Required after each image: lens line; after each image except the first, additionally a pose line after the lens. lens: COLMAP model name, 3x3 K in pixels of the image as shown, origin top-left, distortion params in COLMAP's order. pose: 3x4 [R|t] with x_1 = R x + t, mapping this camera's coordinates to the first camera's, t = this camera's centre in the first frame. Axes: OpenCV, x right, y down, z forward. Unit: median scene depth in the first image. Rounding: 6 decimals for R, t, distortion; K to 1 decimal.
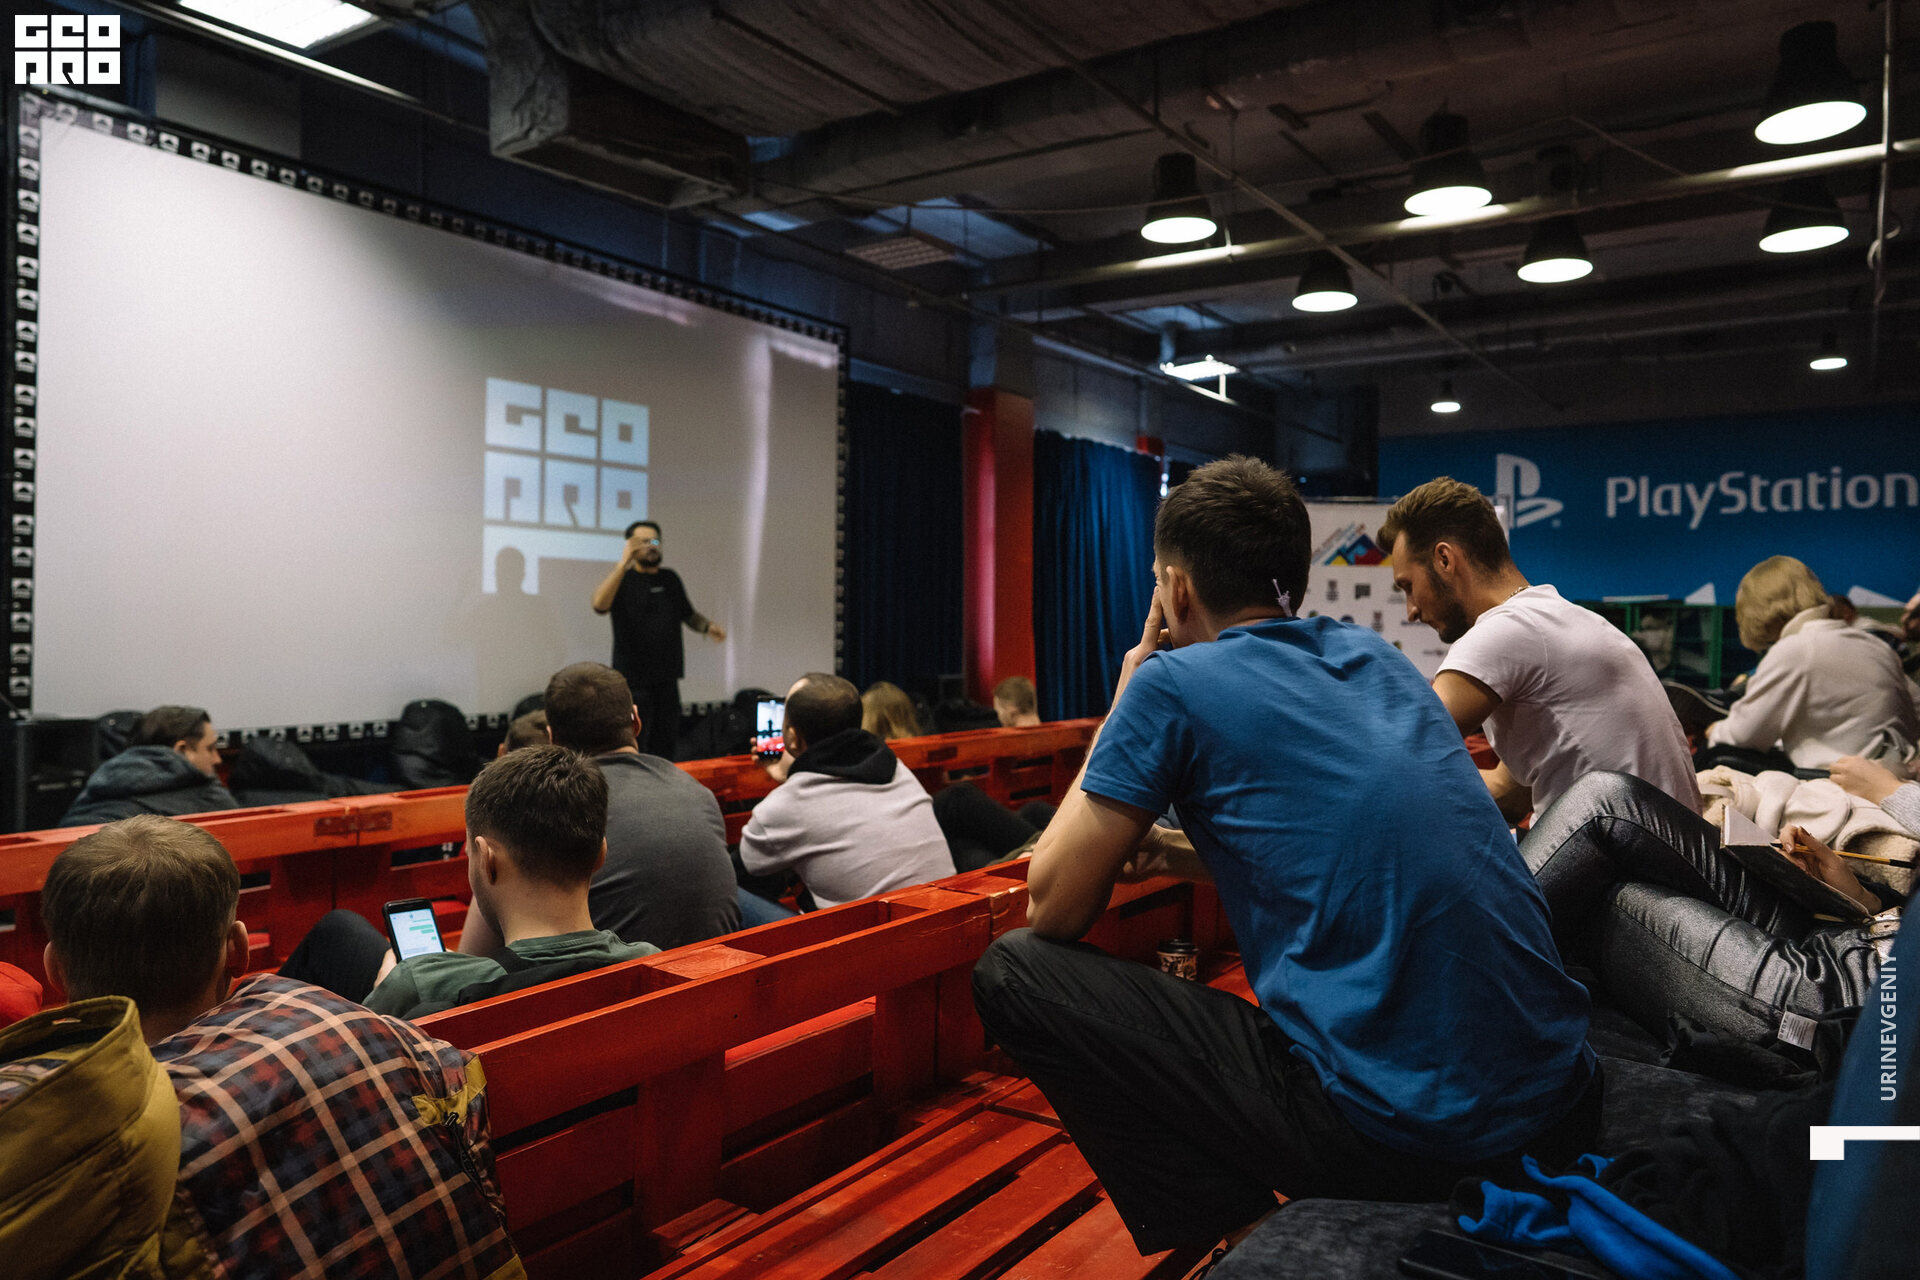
lens RADIAL K [[1366.3, 0, 958.1], [0, 1366.3, 633.0], [0, 0, 1]] dist [-0.047250, 0.065505]
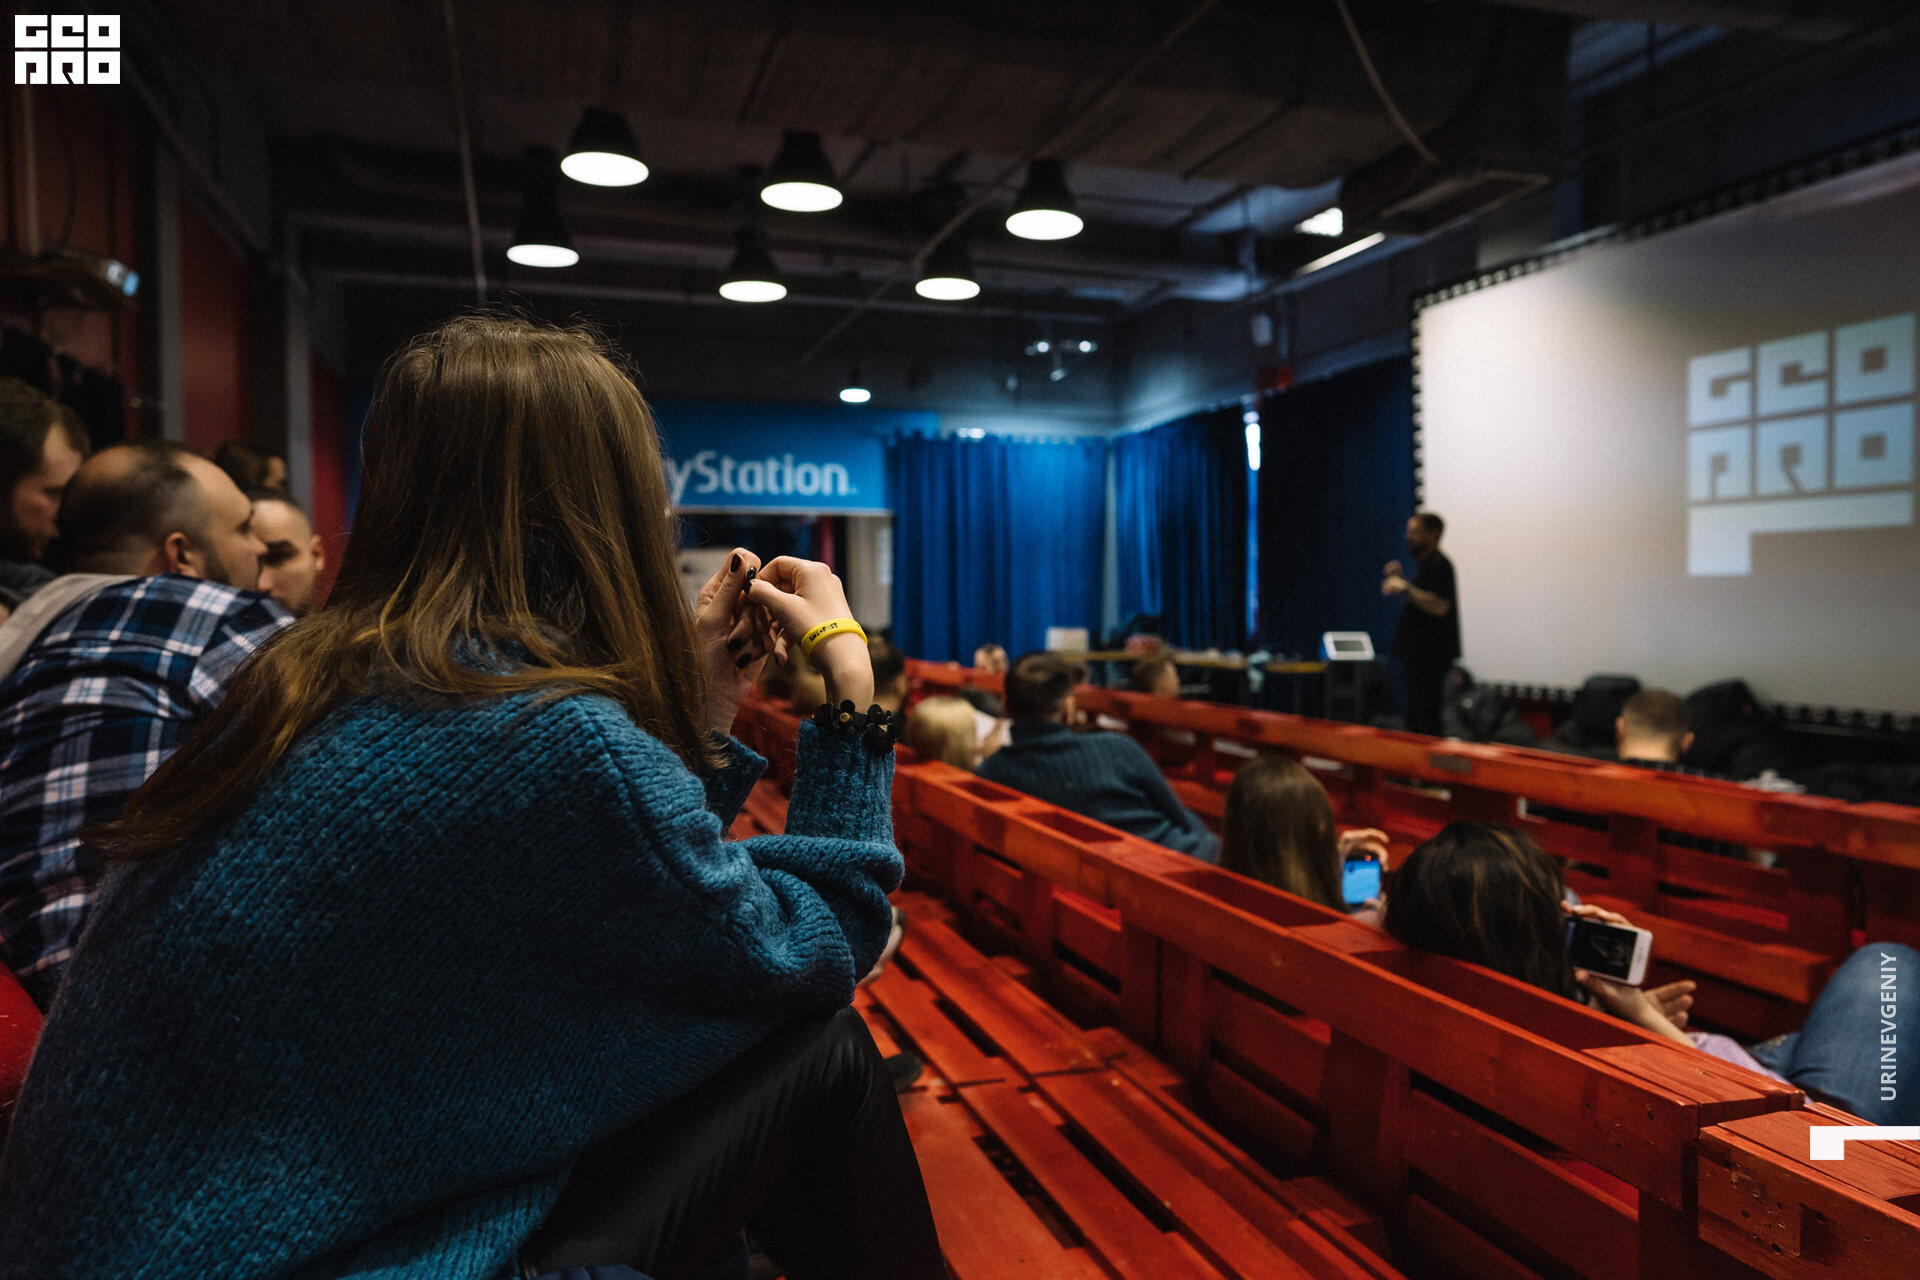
lens RADIAL K [[1313.1, 0, 965.6], [0, 1313.1, 628.1], [0, 0, 1]] dist [-0.041575, 0.053243]
pose [[-0.600150, 0.004556, -0.799875, 0.685948], [-0.010207, 0.999859, 0.013354, 0.001466], [0.799823, 0.016179, -0.600018, 1.075058]]
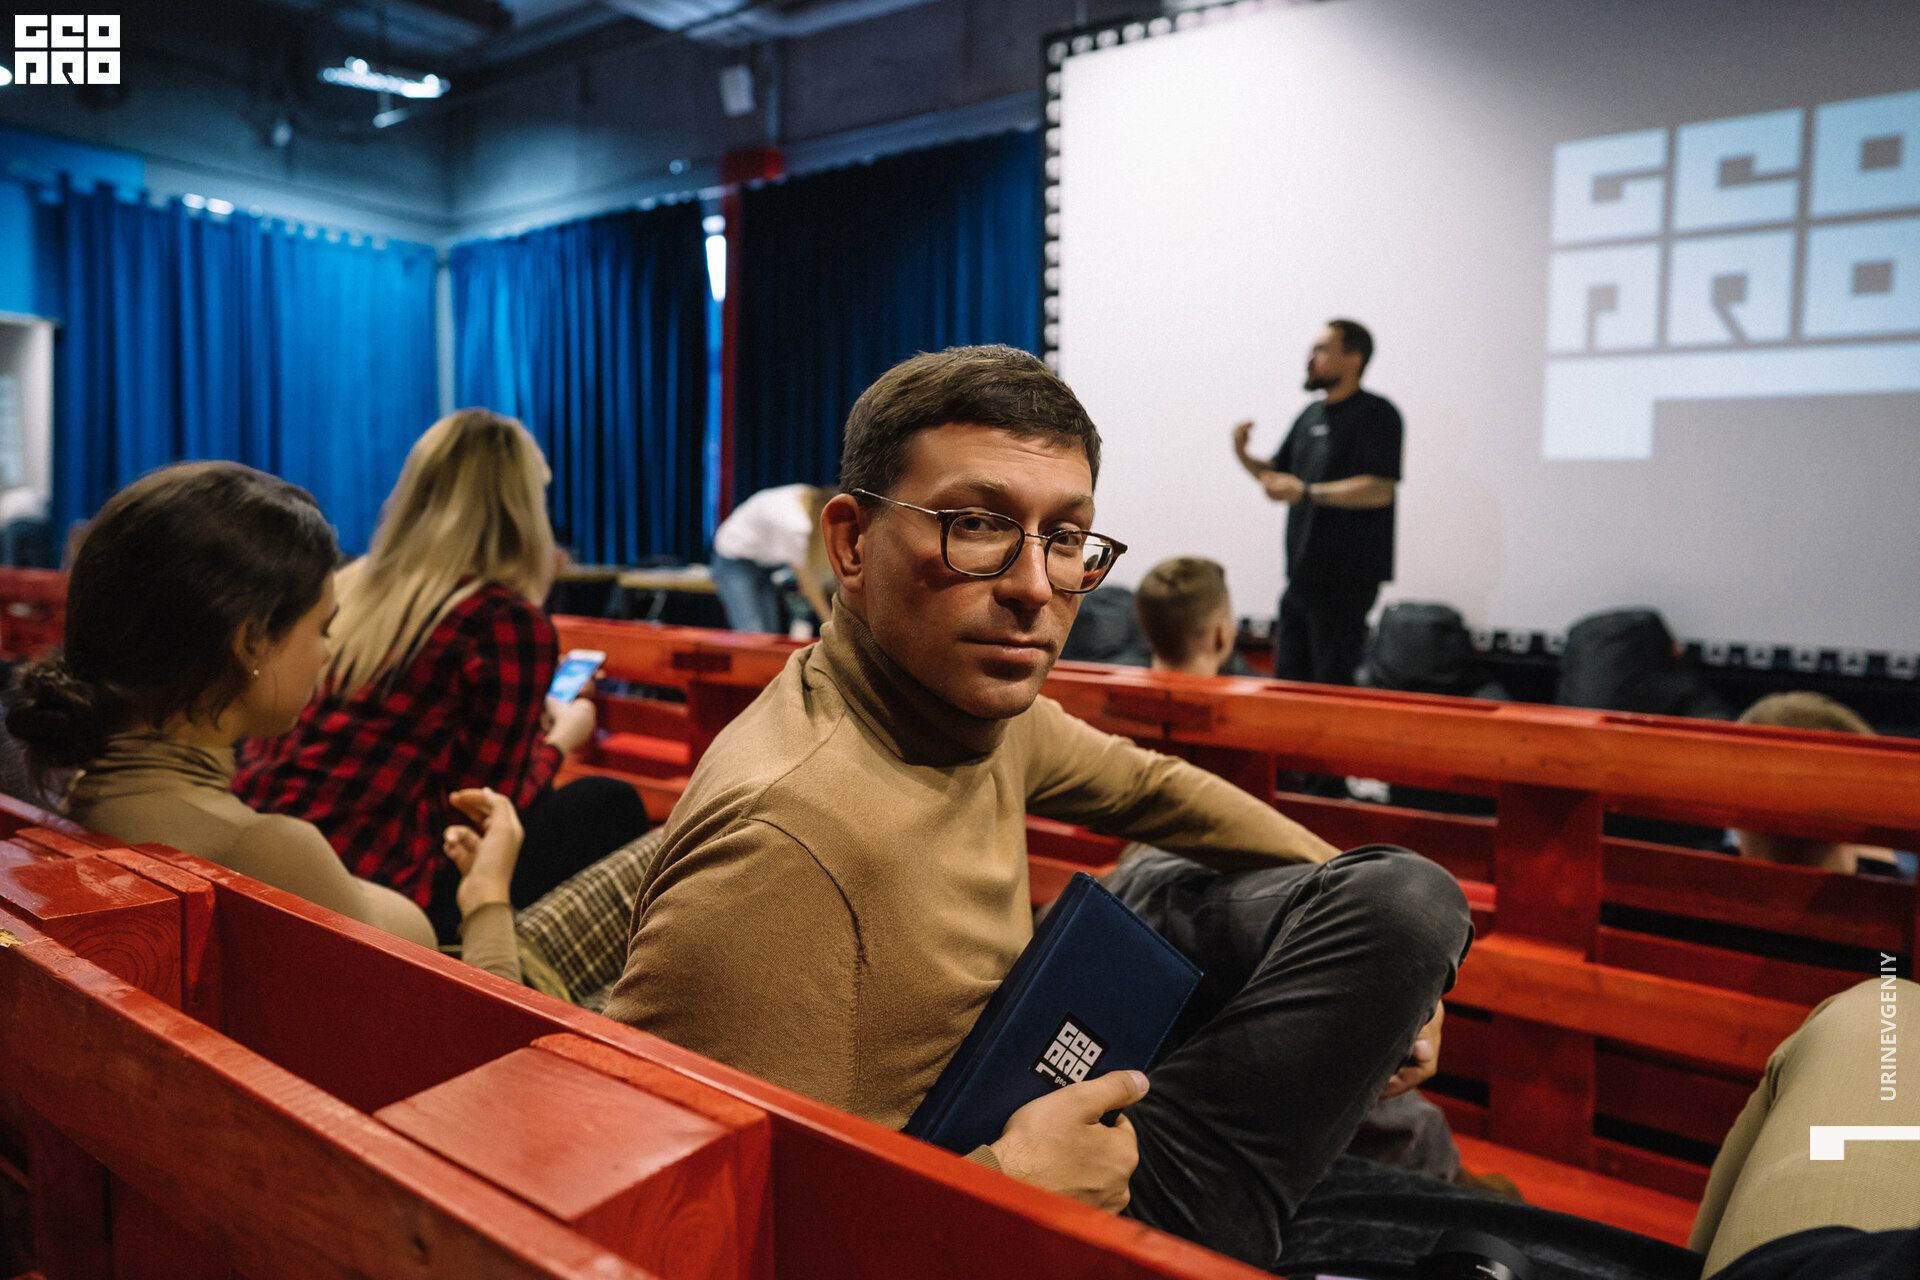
lens RADIAL K [[1338.7, 0, 961.3], [0, 1338.7, 598.6], [0, 0, 1]] dist [-0.028884, 0.049237]
pose [[-0.051389, 0.042882, -0.997758, 0.330140], [-0.025438, 0.998697, 0.044233, 0.018047], [0.998355, 0.027654, -0.050231, 0.689864]]
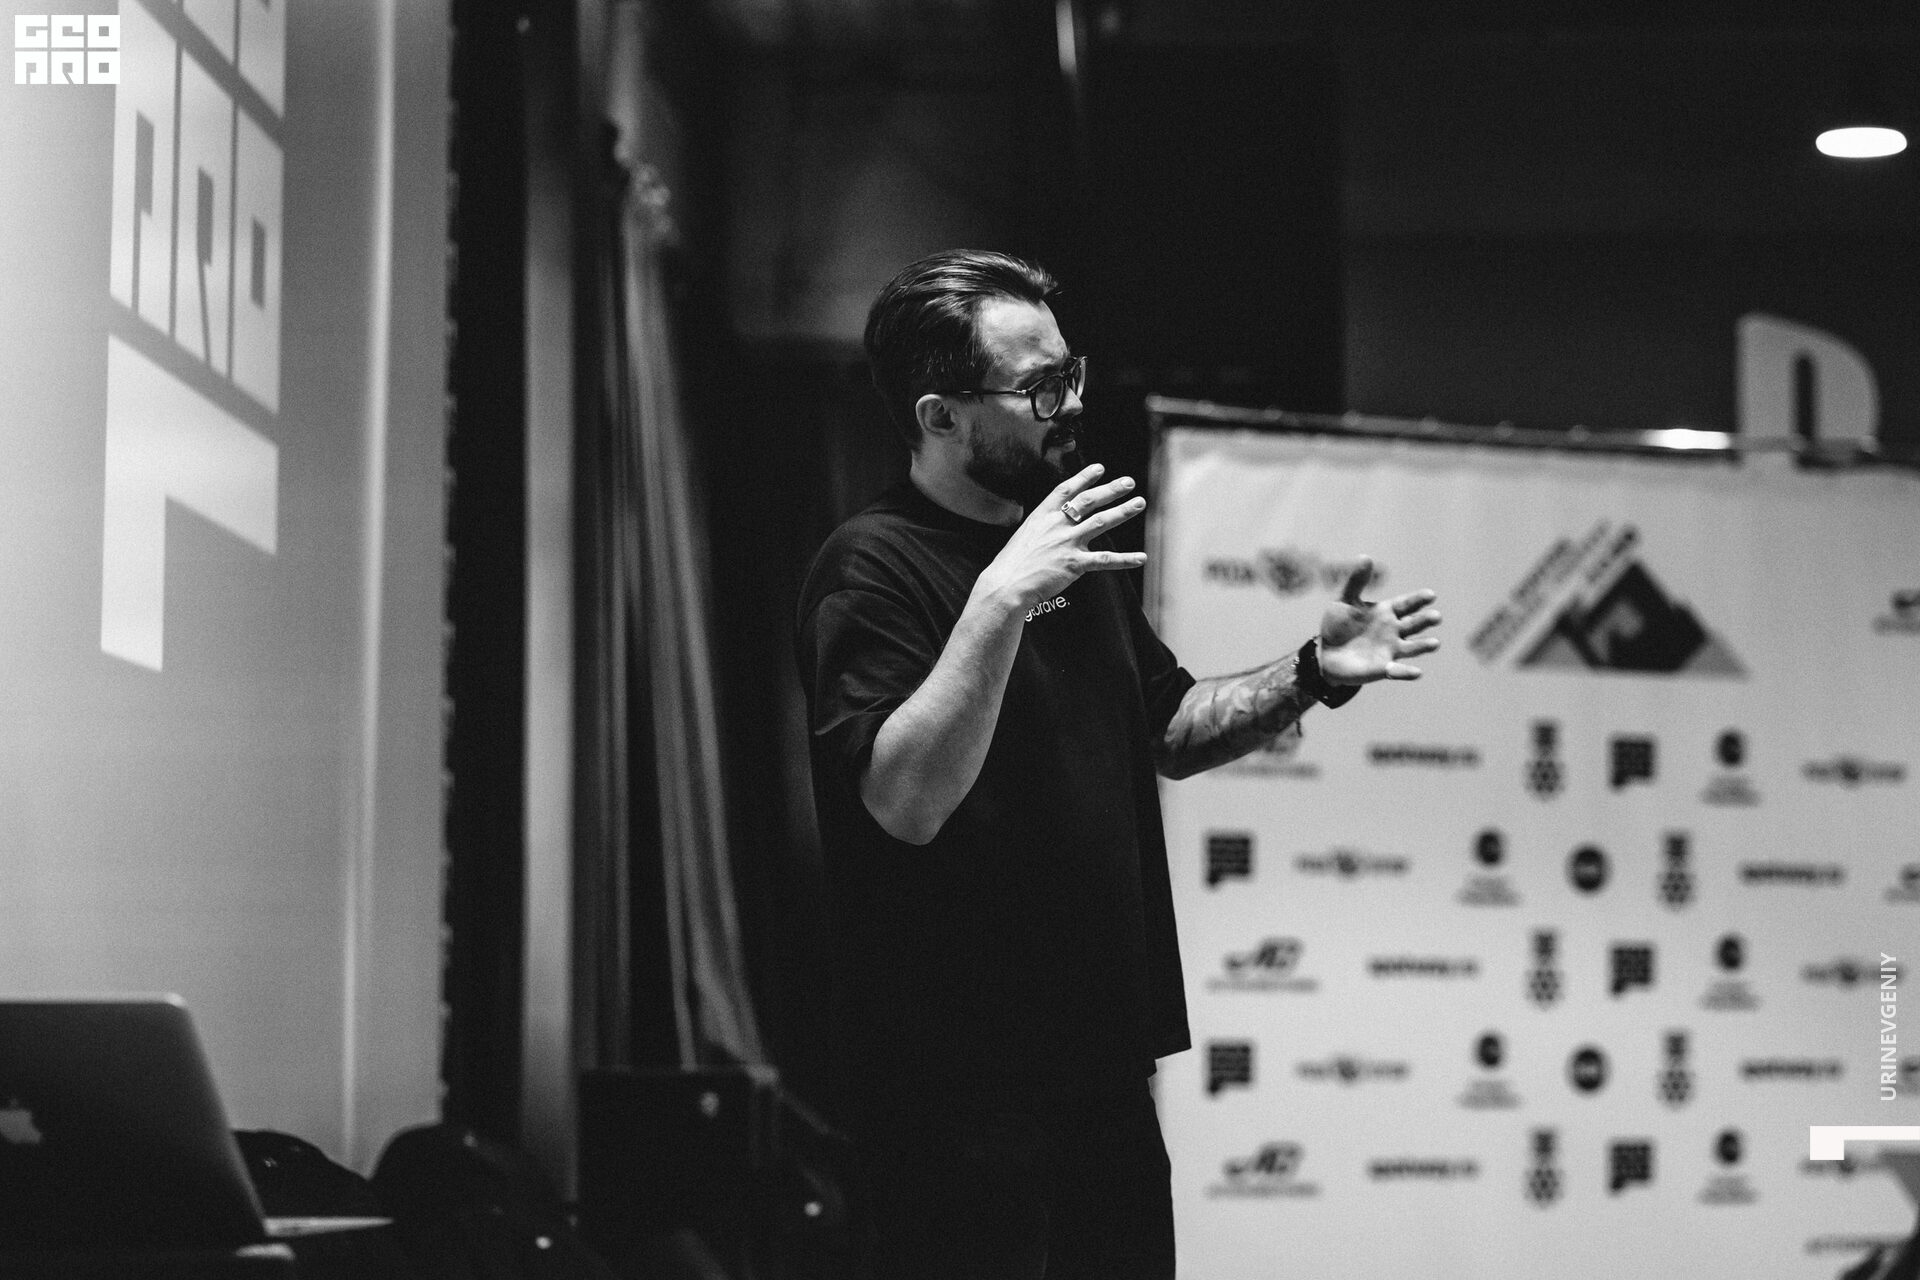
lens RADIAL K [[5154.7, 0, 960.0], [0, 5154.7, 640.0], [0, 0, 1]] dist [0.006536, -0.195517]
pose [[0.848651, 0.023076, 0.528450, -0.612504], [0.014387, 0.997671, -0.066669, 0.021531], [-0.528758, 0.064182, 0.846343, 0.245644]]
